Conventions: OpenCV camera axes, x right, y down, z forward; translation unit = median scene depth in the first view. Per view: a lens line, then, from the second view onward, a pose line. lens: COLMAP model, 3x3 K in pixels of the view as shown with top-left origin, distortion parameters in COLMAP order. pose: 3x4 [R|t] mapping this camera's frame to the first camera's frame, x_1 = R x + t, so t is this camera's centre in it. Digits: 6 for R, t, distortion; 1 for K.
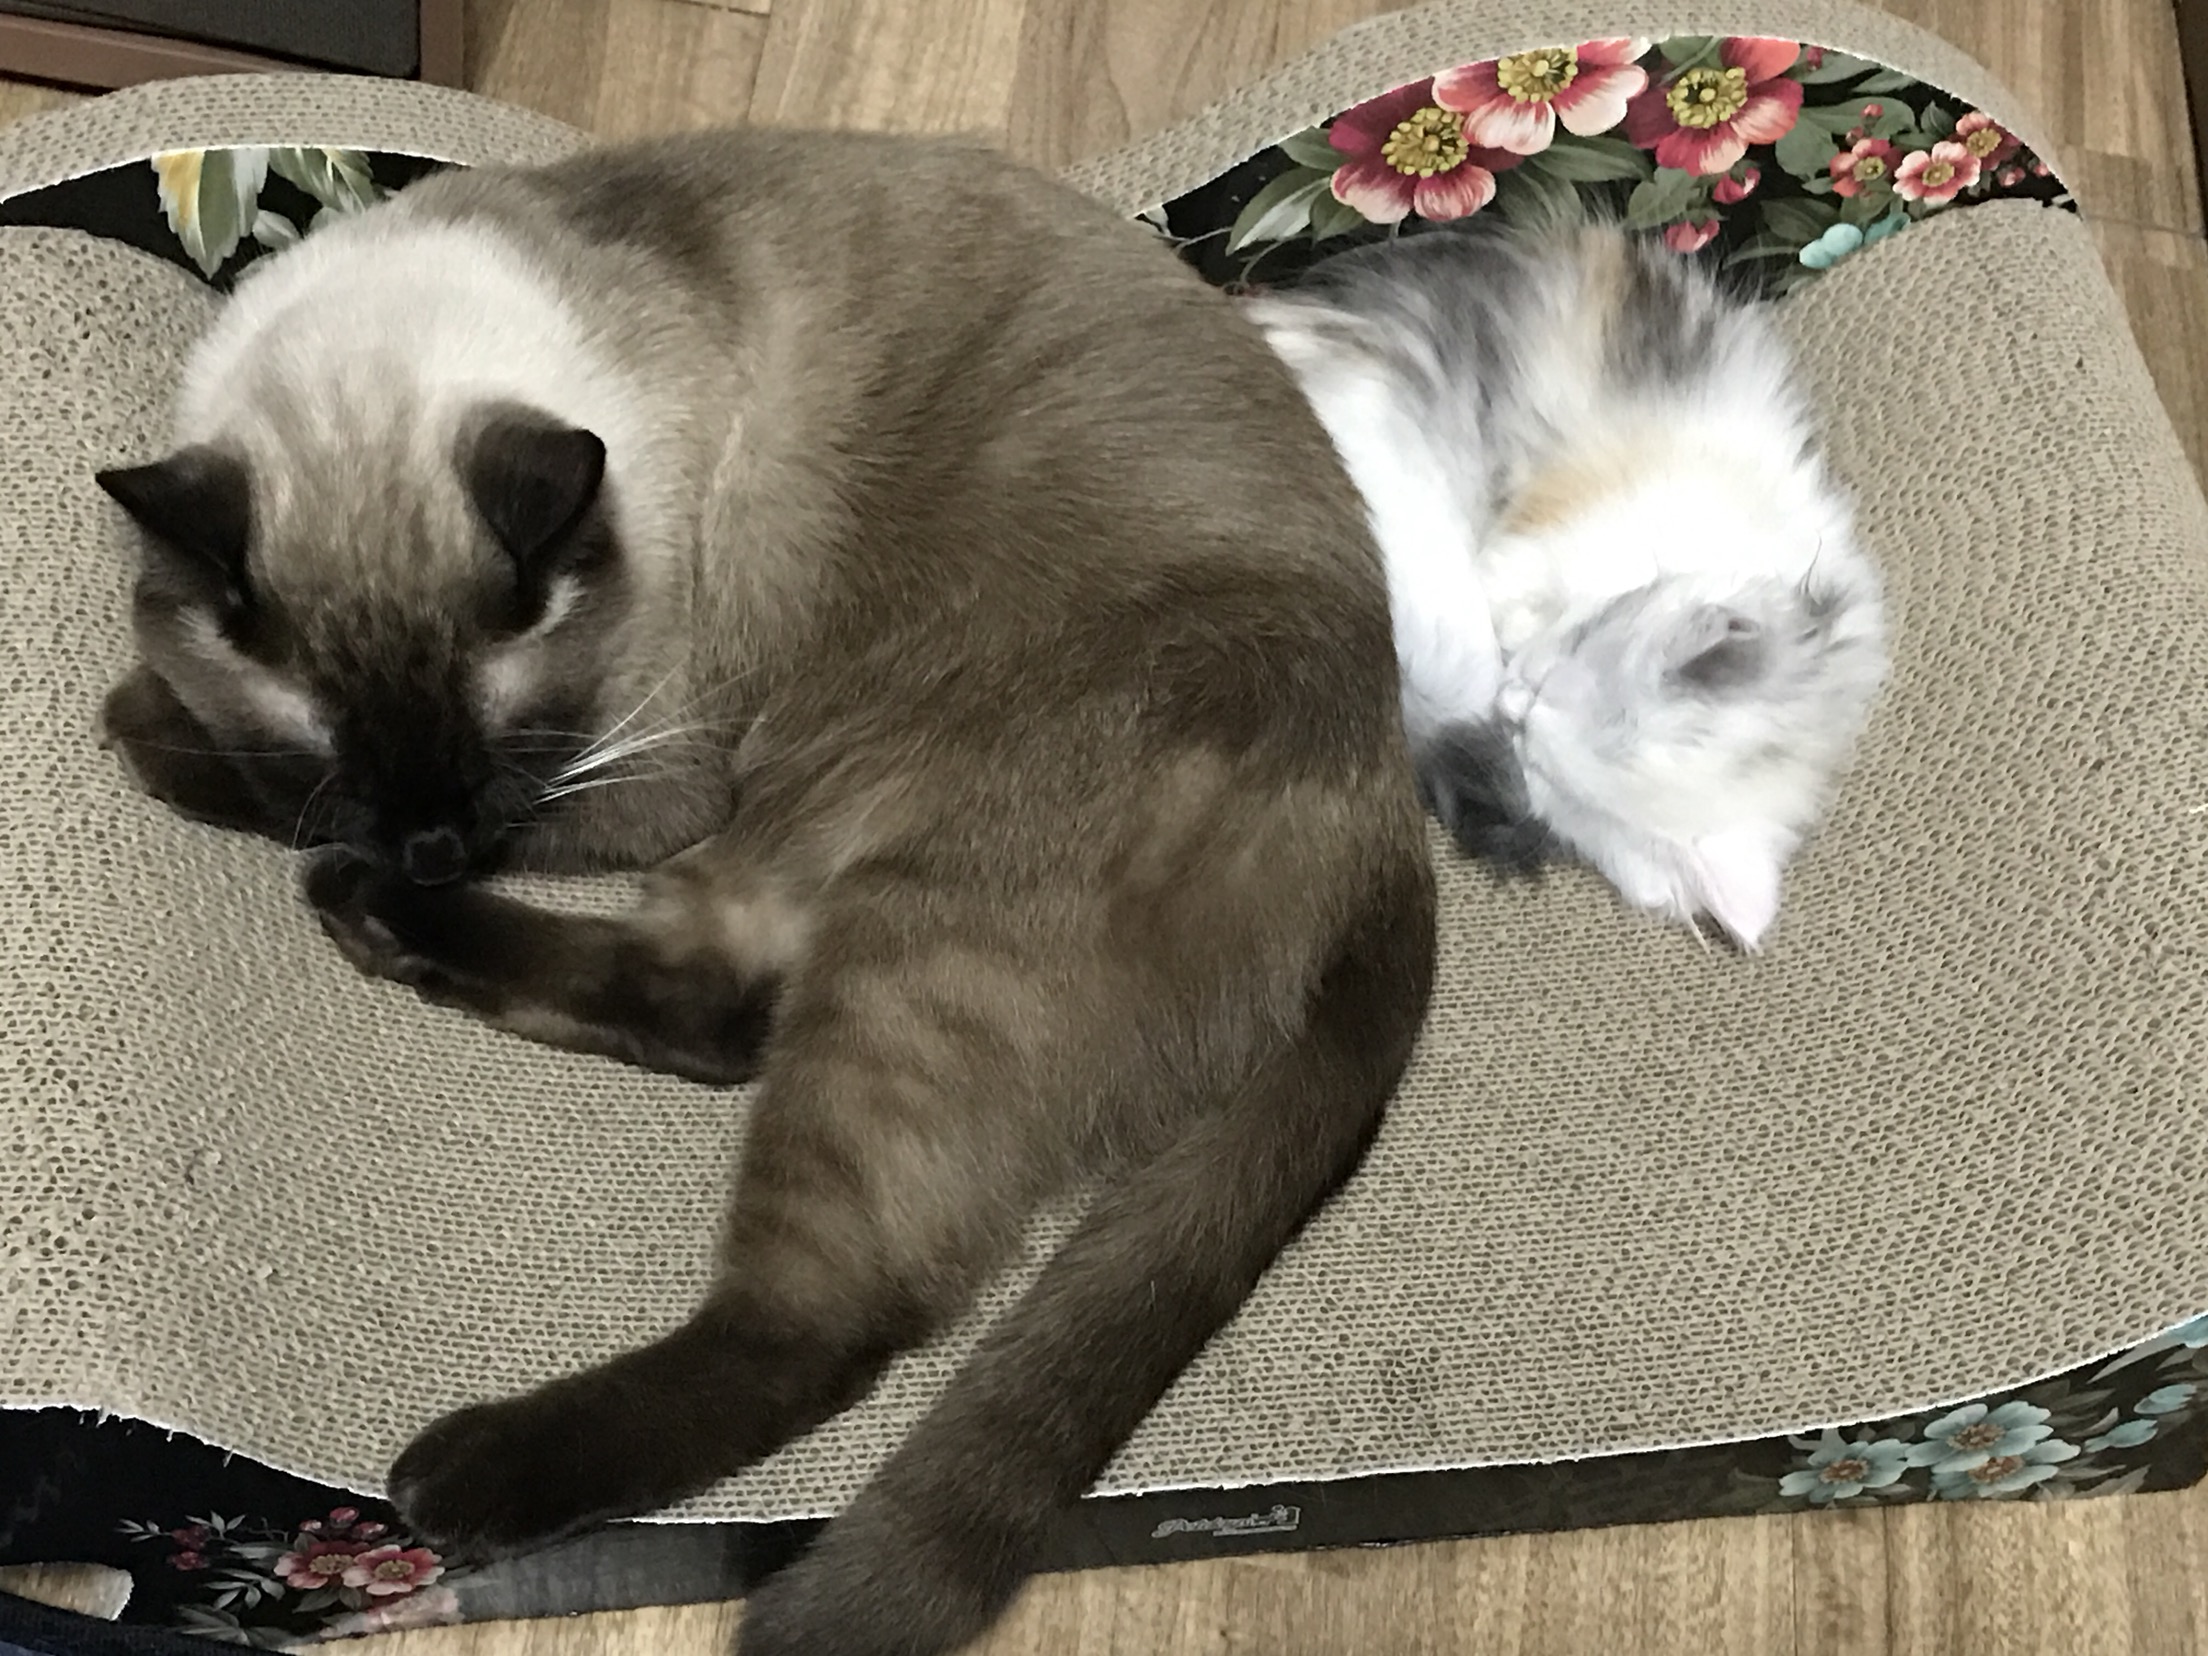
lens RADIAL K [[4034.7, 0, 1104.0], [0, 4034.7, 828.0], [0, 0, 1]] dist [0.046669, 0.083631]
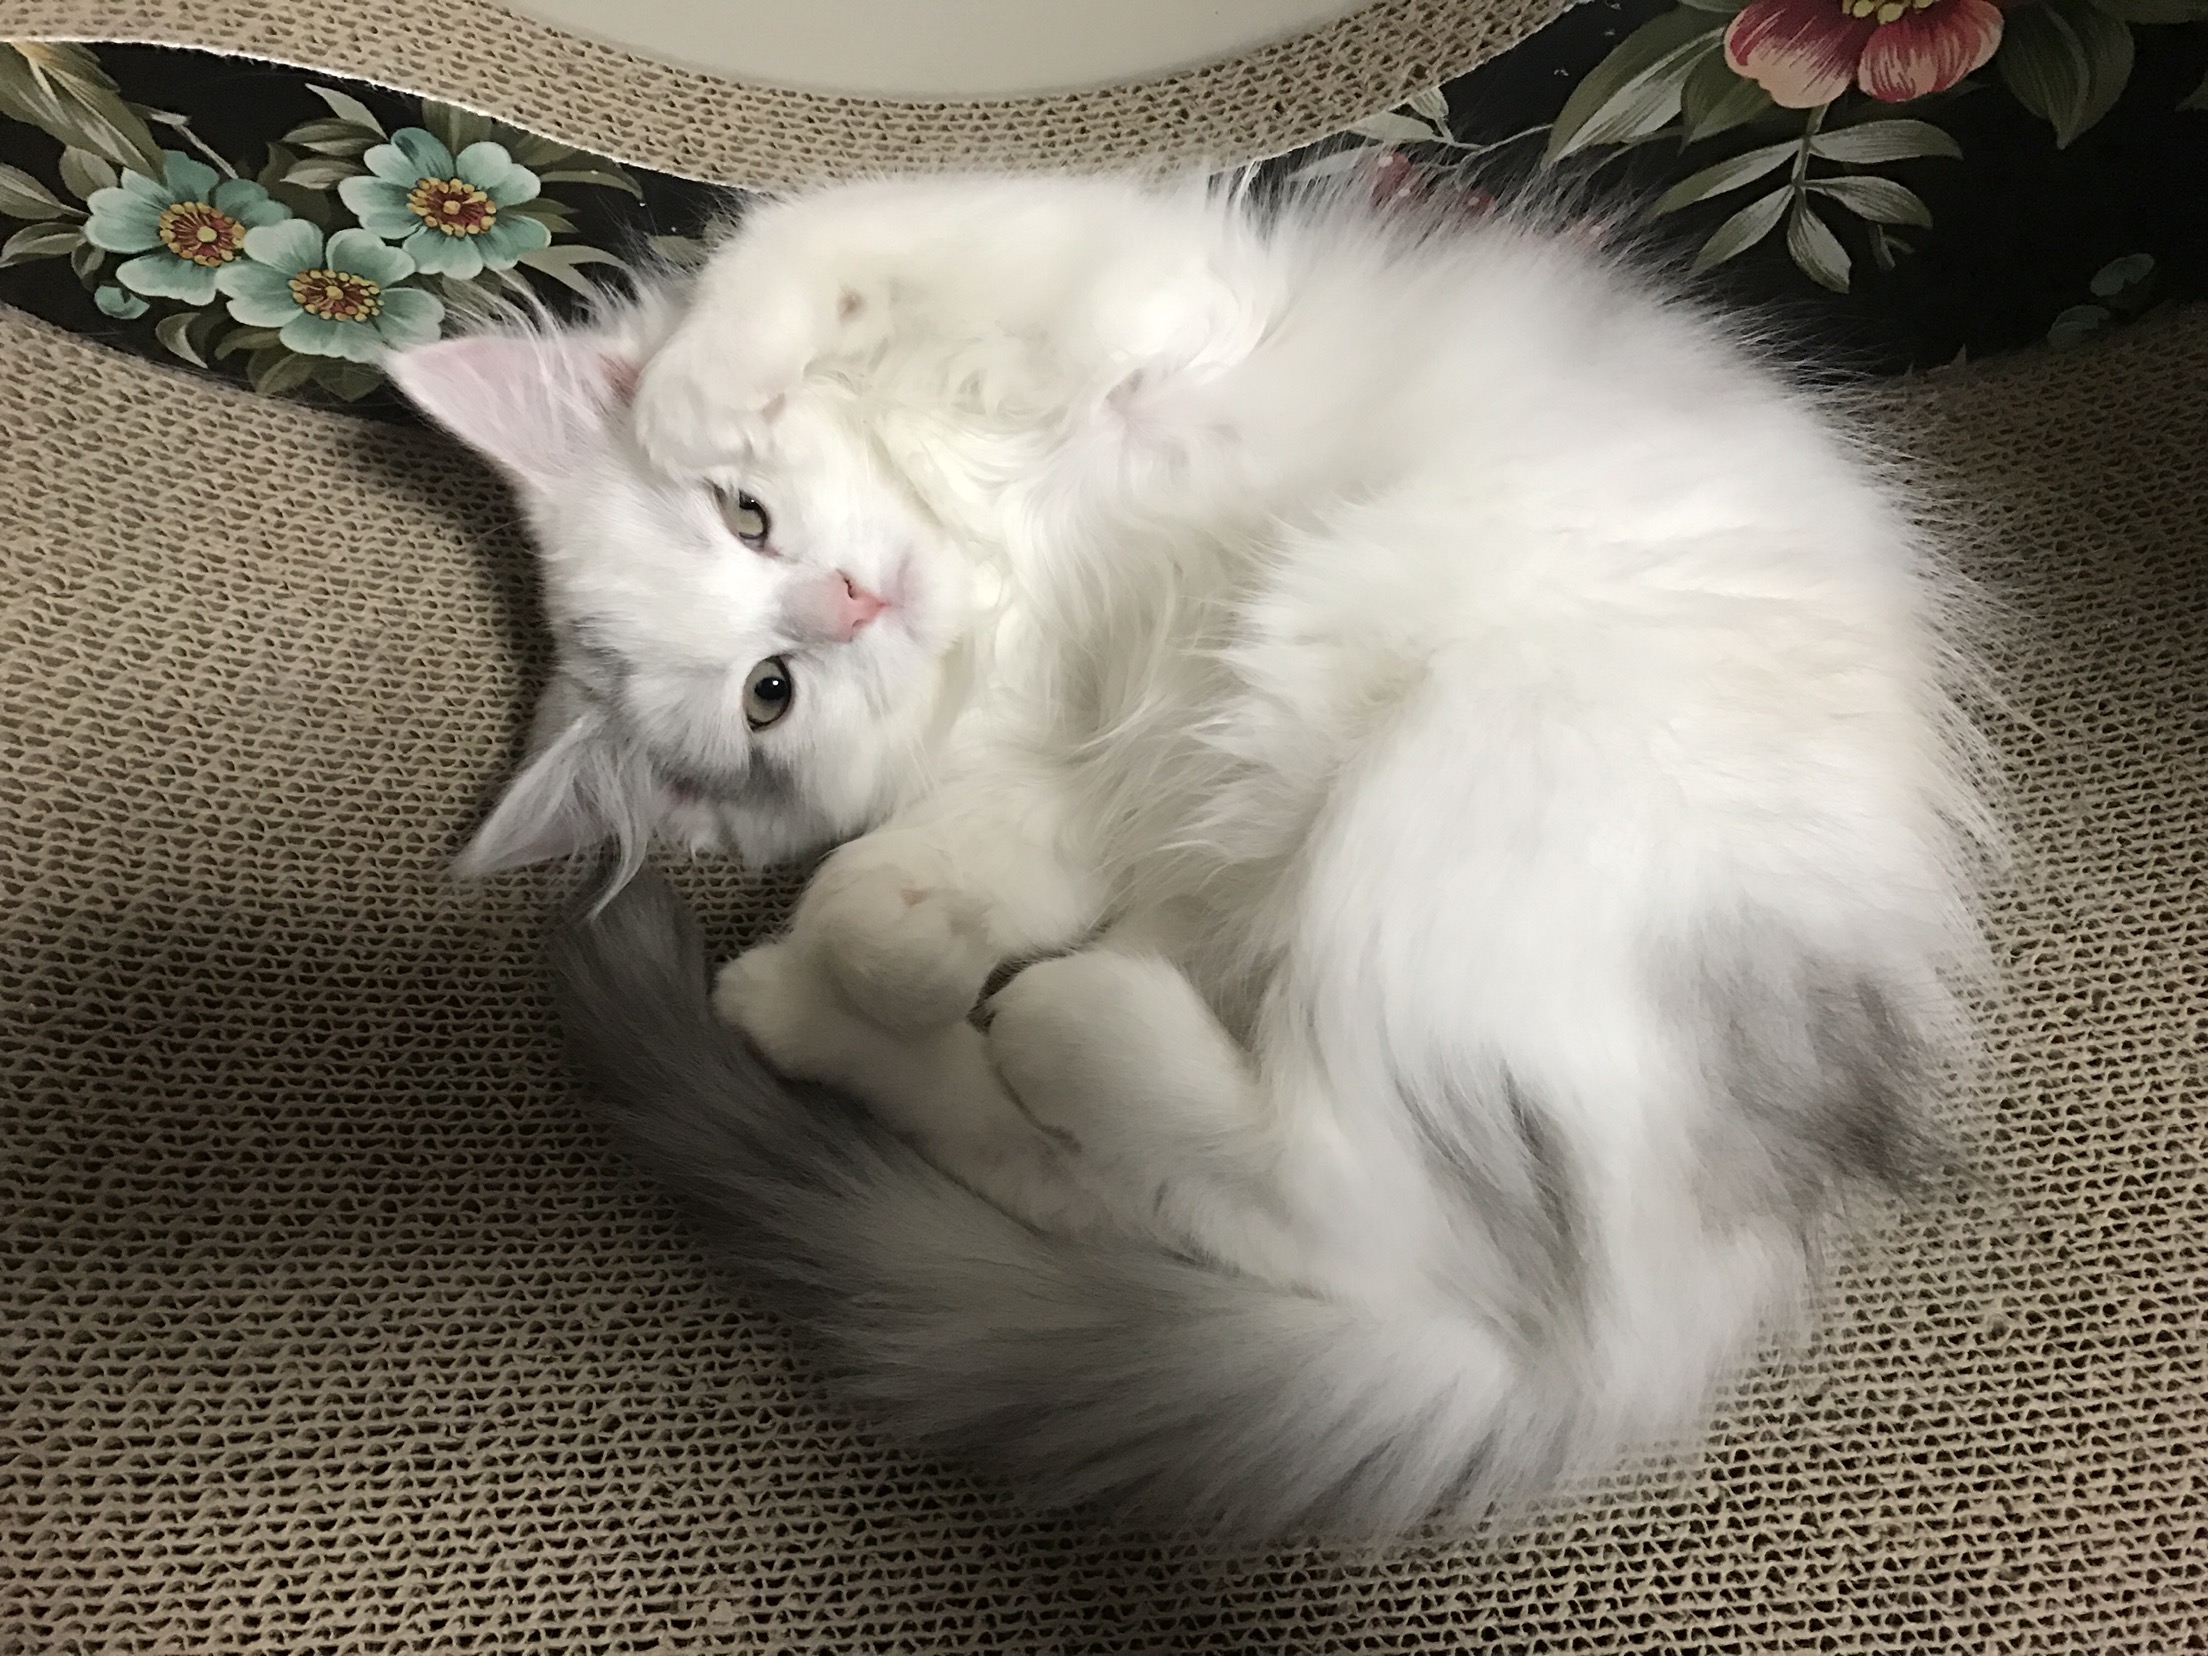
lens RADIAL K [[2034.2, 0, 1104.0], [0, 2034.2, 828.0], [0, 0, 1]] dist [-0.006823, -0.011231]
pose [[0.989171, 0.006231, -0.146632, 0.010263], [0.015499, 0.989076, 0.146587, -0.091689], [0.145944, -0.147273, 0.978269, 0.692651]]
